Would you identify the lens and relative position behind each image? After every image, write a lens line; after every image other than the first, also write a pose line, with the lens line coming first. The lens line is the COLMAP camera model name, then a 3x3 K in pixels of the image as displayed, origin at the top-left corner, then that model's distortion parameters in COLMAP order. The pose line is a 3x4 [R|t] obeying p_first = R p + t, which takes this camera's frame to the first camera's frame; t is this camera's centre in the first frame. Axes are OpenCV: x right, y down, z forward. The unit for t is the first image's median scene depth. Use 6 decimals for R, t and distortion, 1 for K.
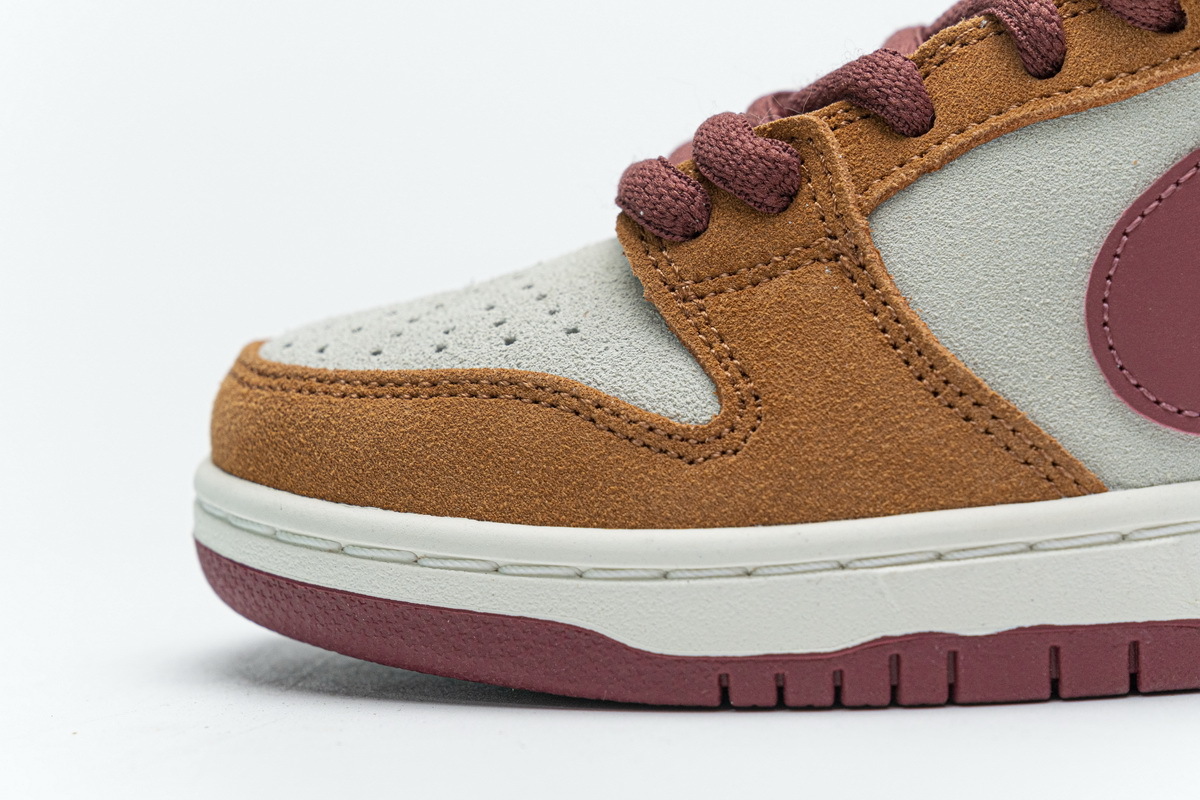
lens RADIAL K [[2349.8, 0, 589.6], [0, 2349.8, 410.6], [0, 0, 1]] dist [0.019915, 0.000000]
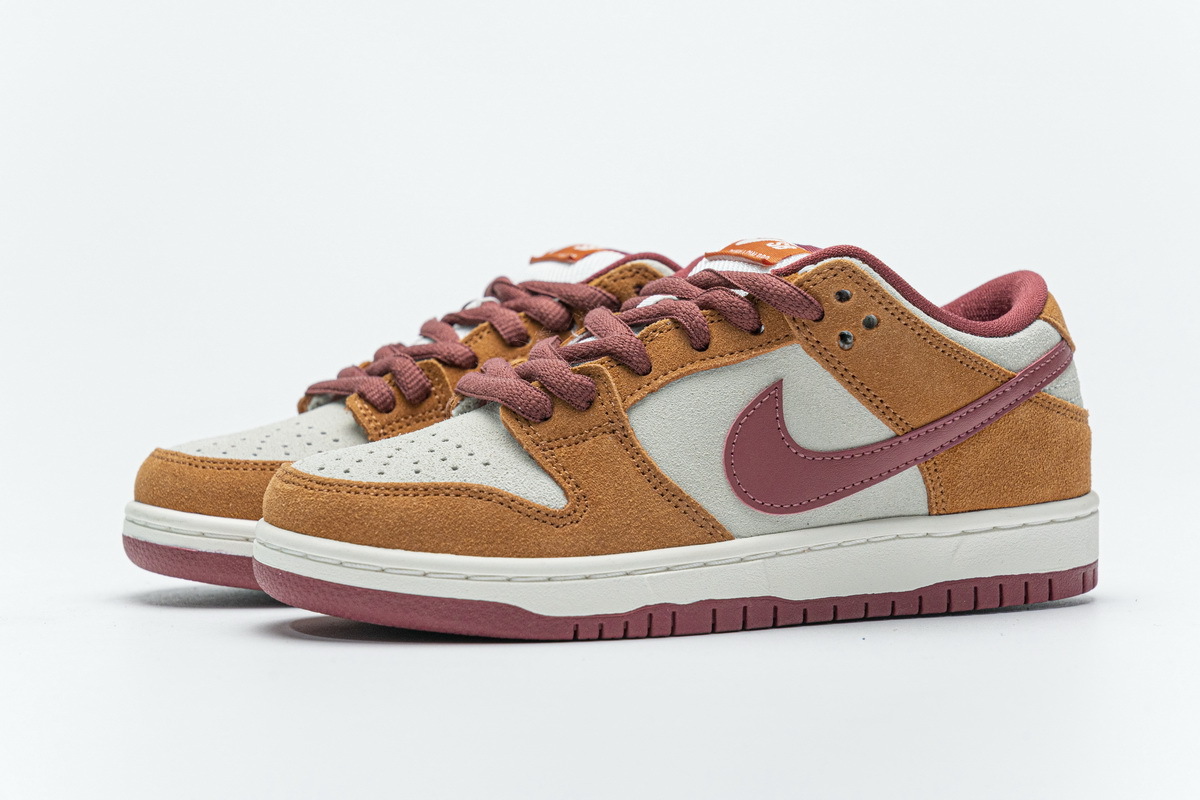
lens RADIAL K [[2349.8, 0, 599.3], [0, 2349.8, 400.4], [0, 0, 1]] dist [0.019915, 0.000000]
pose [[0.923932, 0.017027, 0.382177, -0.744991], [-0.004519, 0.999425, -0.033601, -0.021687], [-0.382530, 0.029318, 0.923478, -1.005254]]
